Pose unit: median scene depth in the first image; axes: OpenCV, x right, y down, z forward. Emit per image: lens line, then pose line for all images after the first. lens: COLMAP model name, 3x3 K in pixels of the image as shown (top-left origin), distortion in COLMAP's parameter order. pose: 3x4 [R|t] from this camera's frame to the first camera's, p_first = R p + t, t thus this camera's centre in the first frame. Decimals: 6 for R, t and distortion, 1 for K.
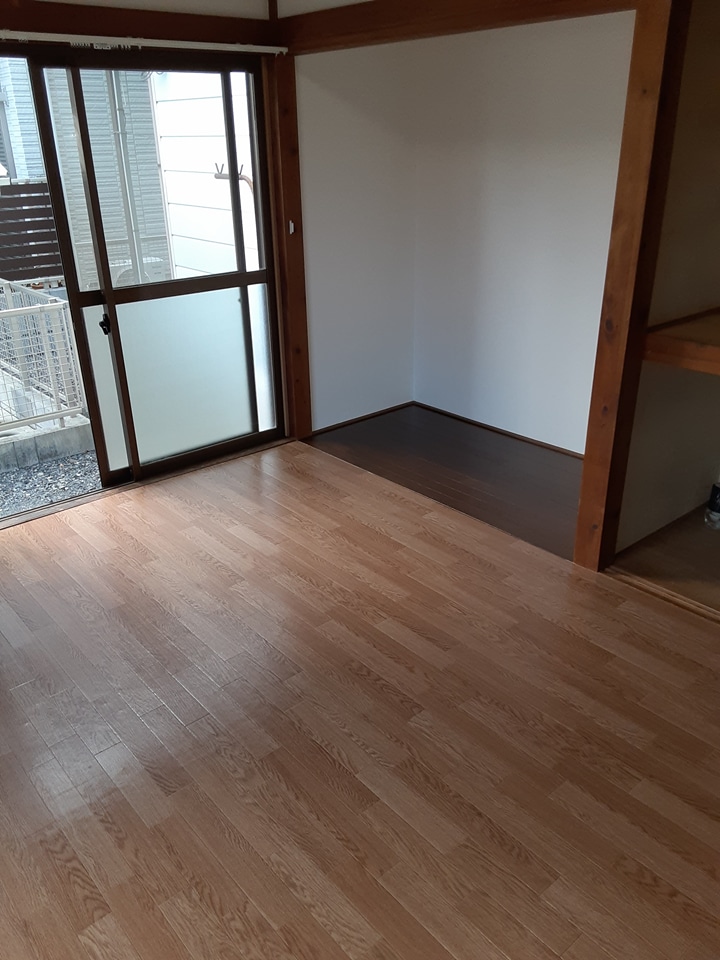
lens RADIAL K [[776.0, 0, 360.0], [0, 776.0, 480.0], [0, 0, 1]] dist [0.104836, -0.132204]
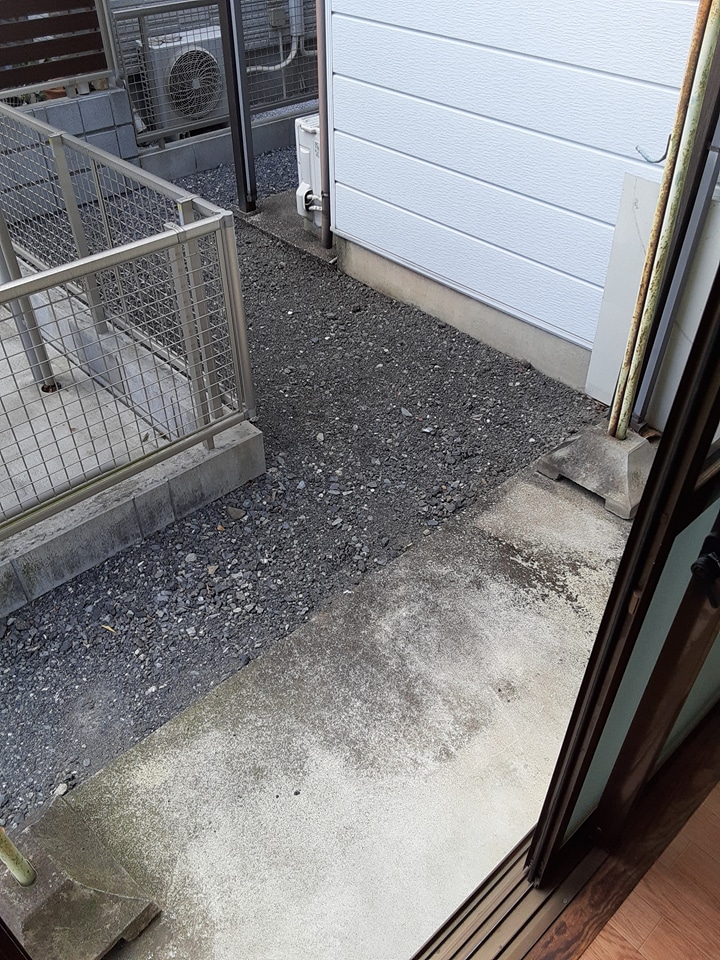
lens RADIAL K [[776.0, 0, 360.0], [0, 776.0, 480.0], [0, 0, 1]] dist [0.104836, -0.132204]
pose [[0.999207, -0.008260, 0.038957, -0.300198], [-0.003283, 0.957835, 0.287301, -0.201066], [-0.039687, -0.287201, 0.957048, 0.487336]]
